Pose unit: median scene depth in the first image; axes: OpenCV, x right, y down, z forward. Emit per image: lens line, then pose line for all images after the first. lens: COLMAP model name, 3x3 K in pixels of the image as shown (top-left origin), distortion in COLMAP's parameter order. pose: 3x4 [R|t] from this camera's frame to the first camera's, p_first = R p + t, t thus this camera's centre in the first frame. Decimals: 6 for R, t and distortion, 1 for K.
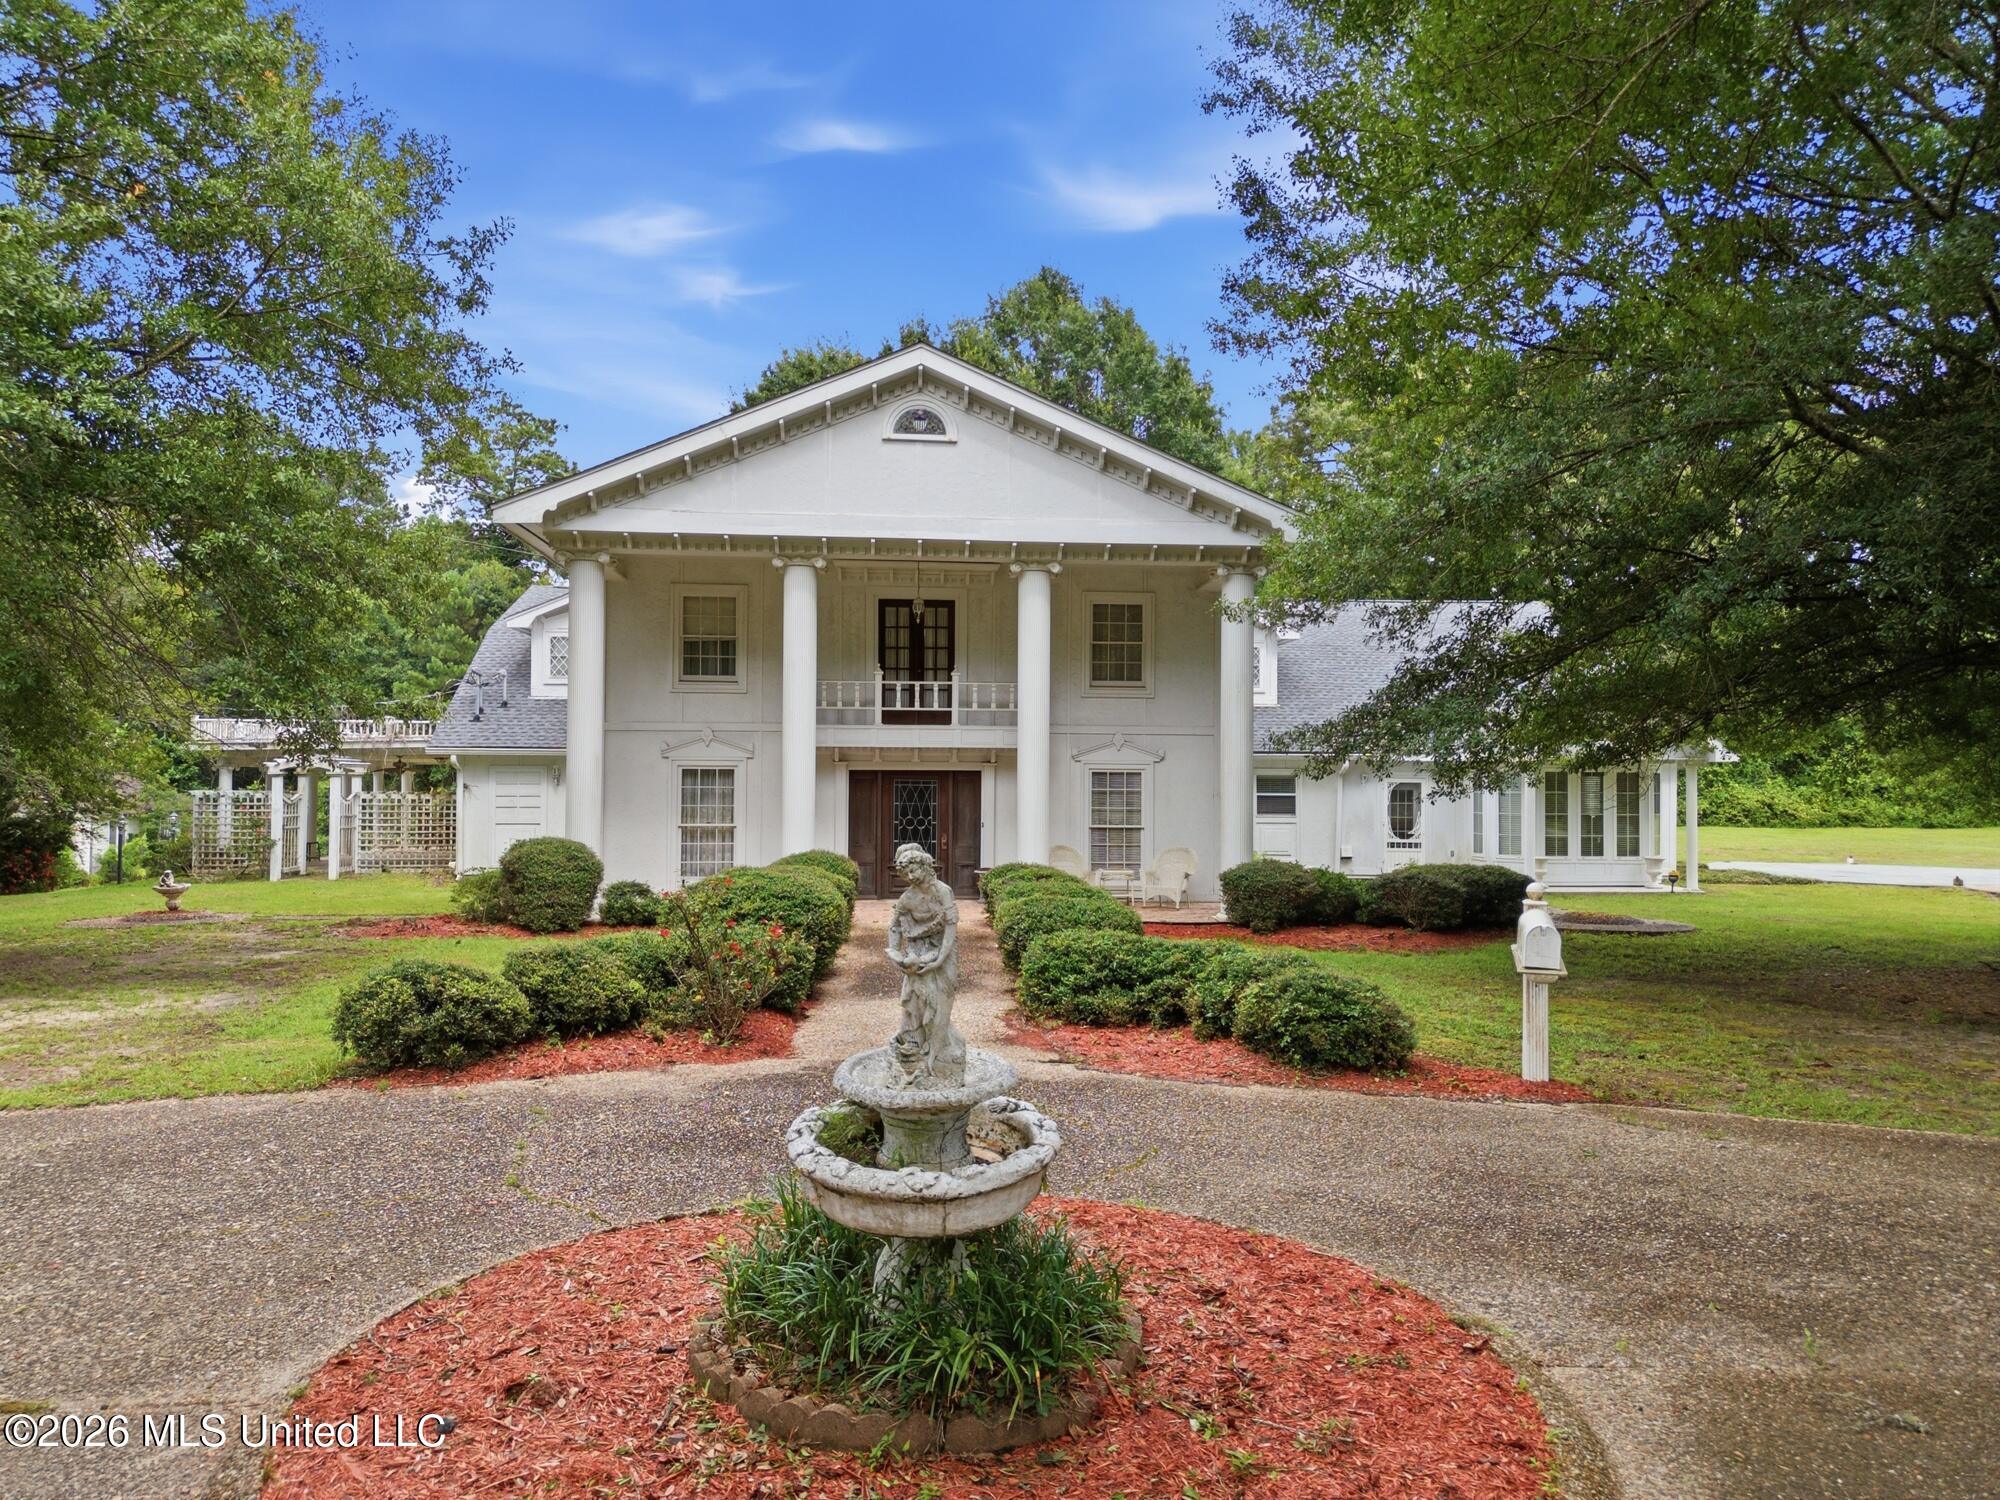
lens RADIAL K [[1404.3, 0, 1007.5], [0, 1404.3, 748.3], [0, 0, 1]] dist [0.094427, -0.095336]
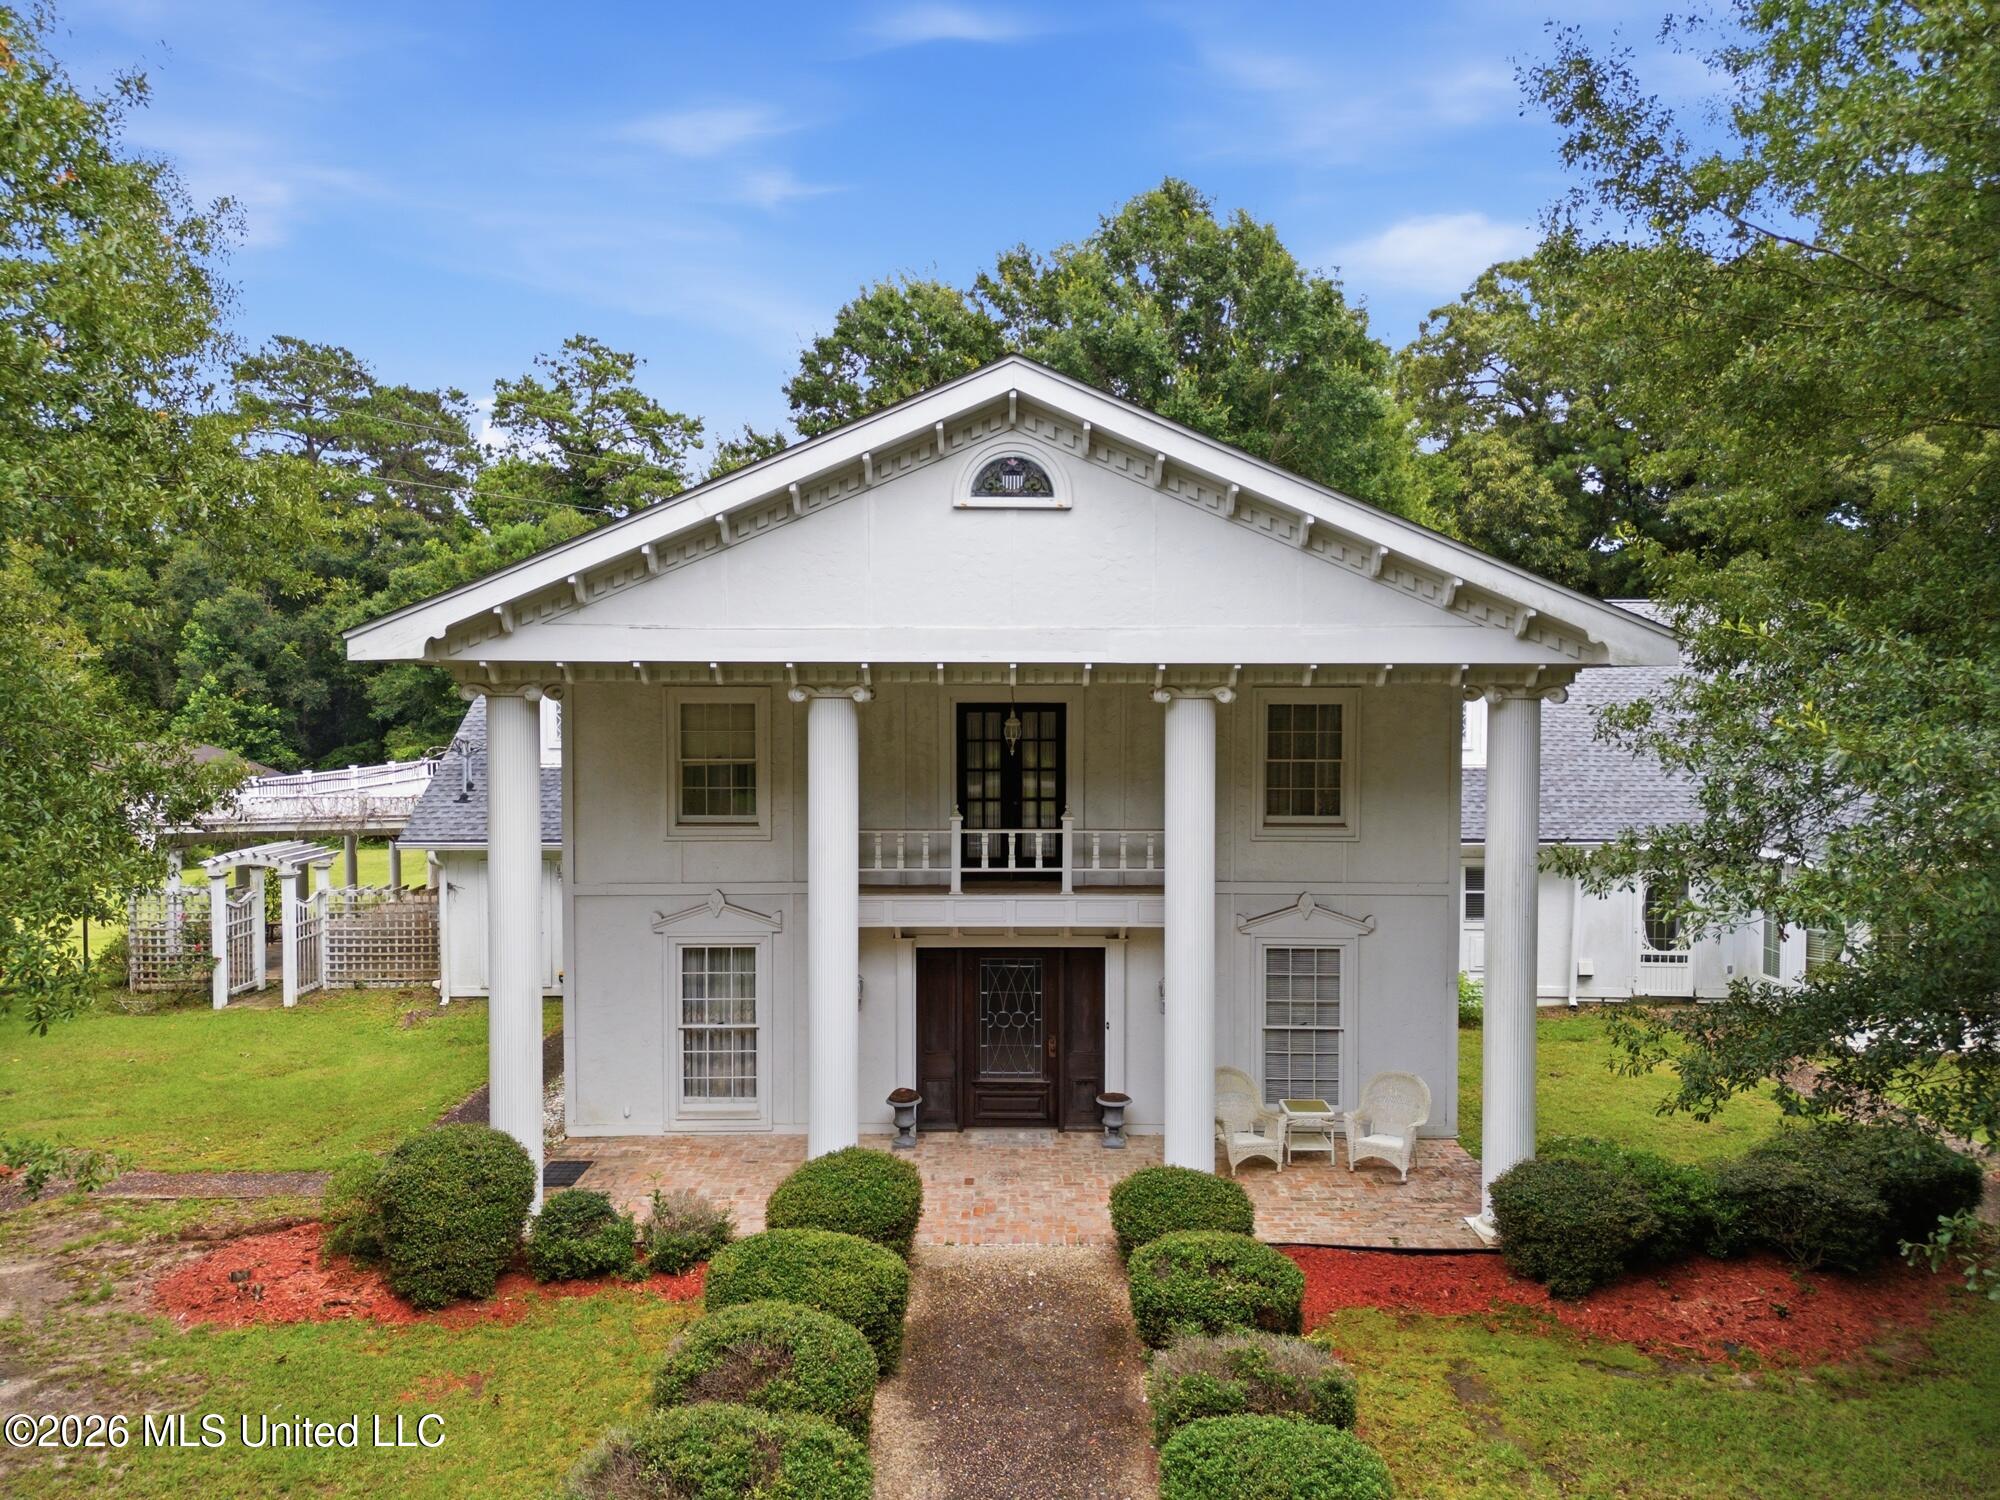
lens RADIAL K [[1404.3, 0, 1007.5], [0, 1404.3, 748.3], [0, 0, 1]] dist [0.094427, -0.095336]
pose [[0.997213, -0.002018, -0.074584, -0.016859], [0.006748, 0.997977, 0.063213, -0.145513], [0.074306, -0.063540, 0.995209, 0.351917]]
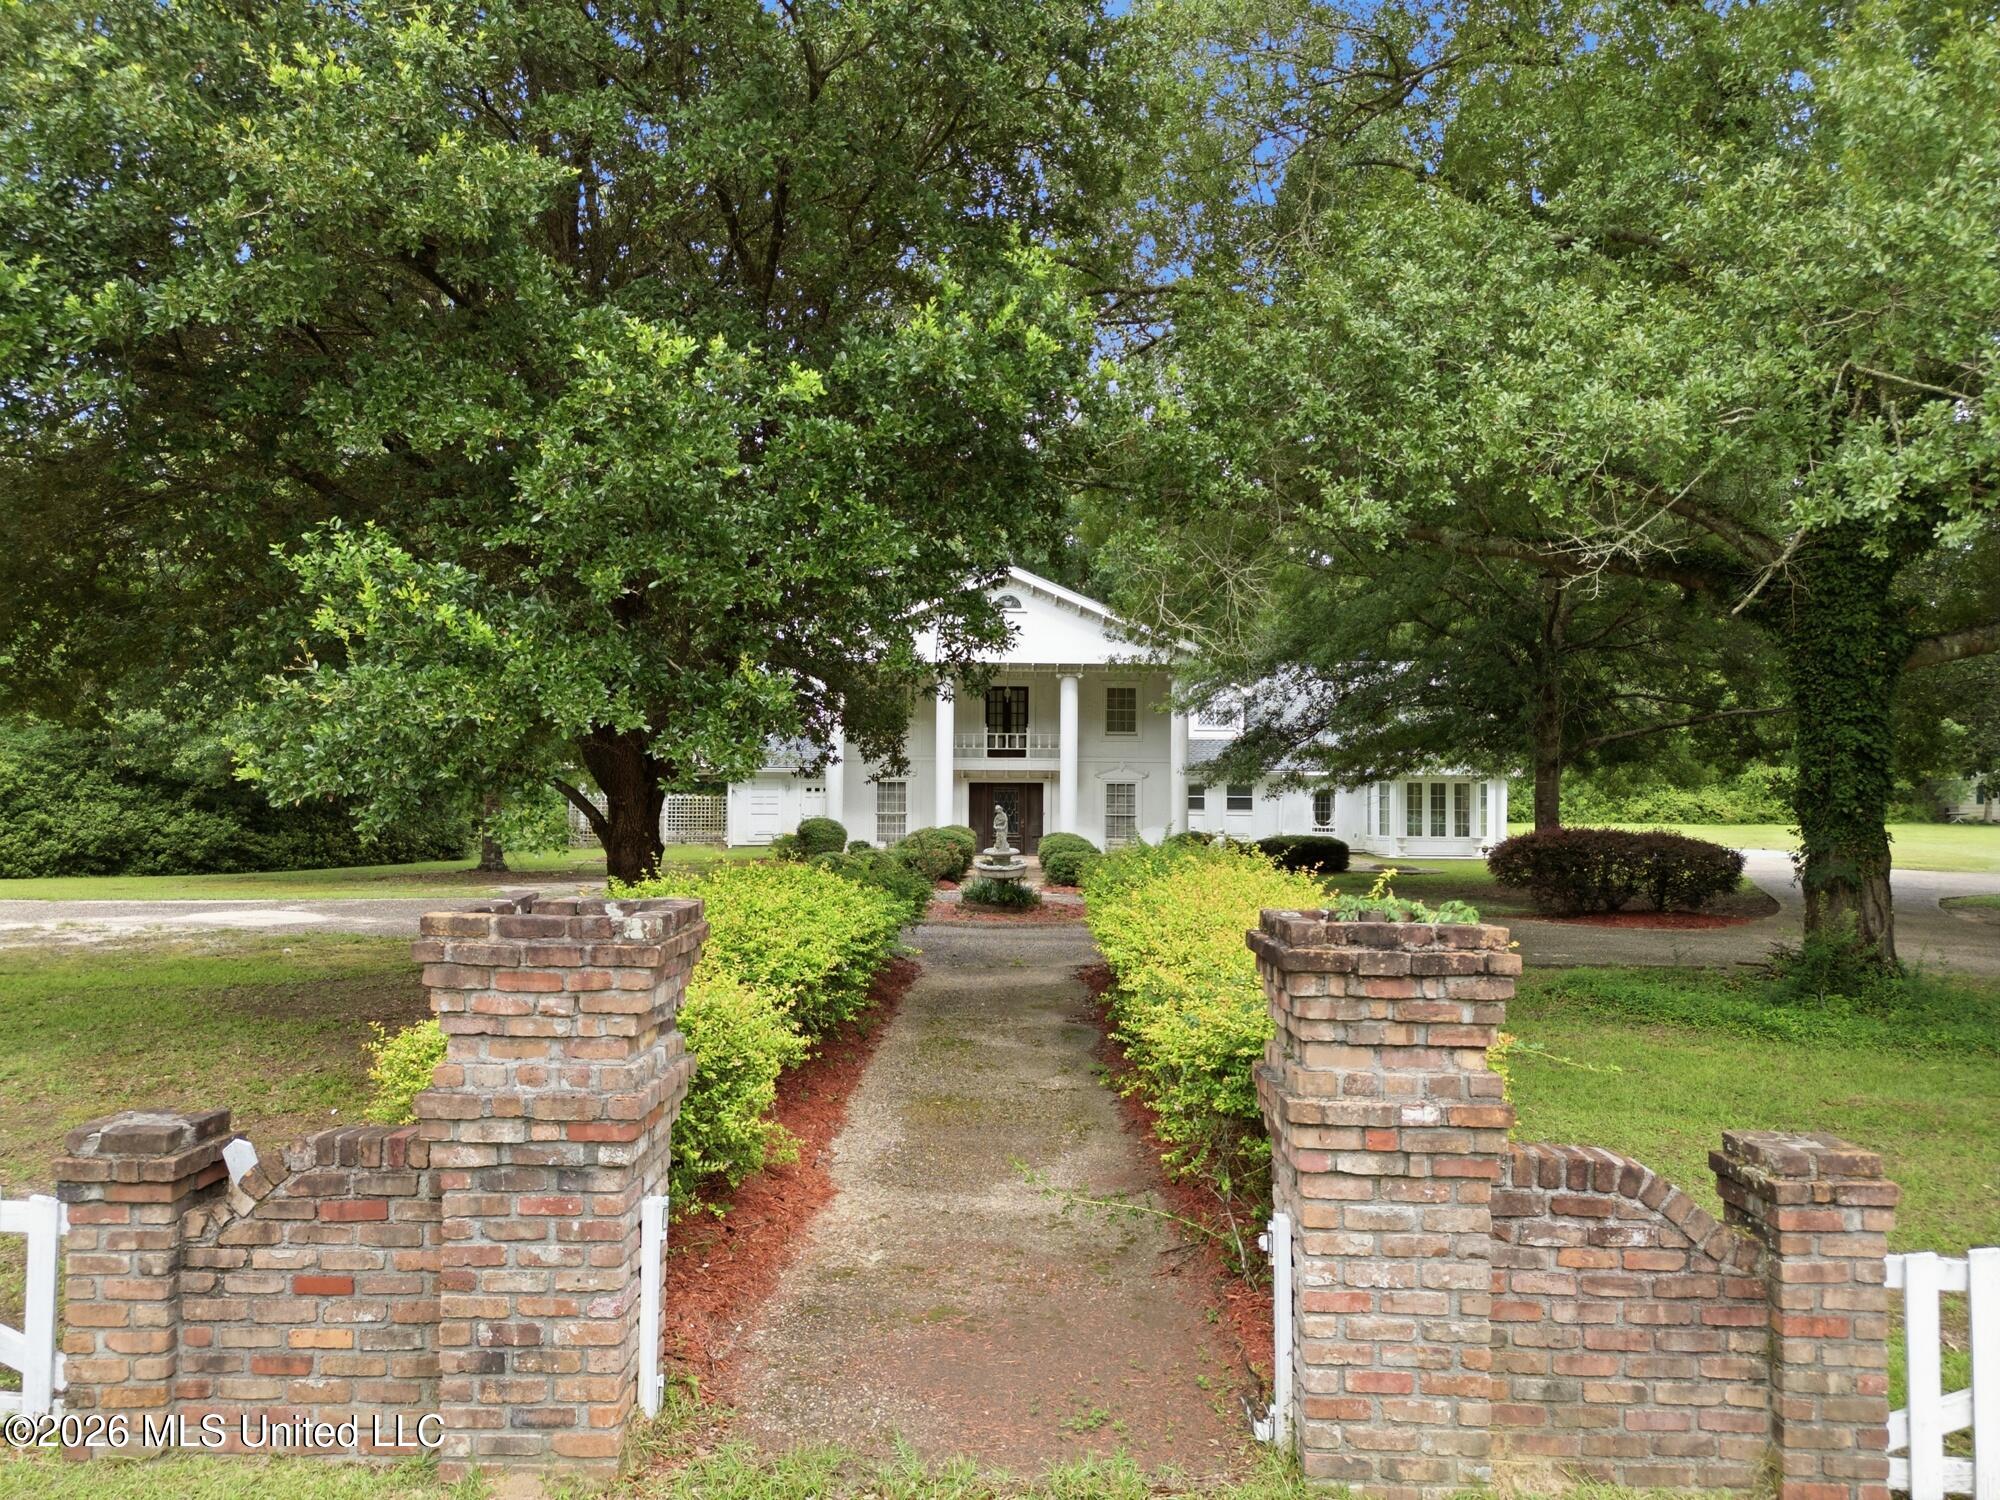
lens RADIAL K [[1404.3, 0, 1007.5], [0, 1404.3, 748.3], [0, 0, 1]] dist [0.094427, -0.095336]
pose [[0.997480, -0.000290, -0.070942, 0.070618], [0.000205, 0.999999, -0.001207, -0.029172], [0.070943, 0.001189, 0.997480, -0.879014]]
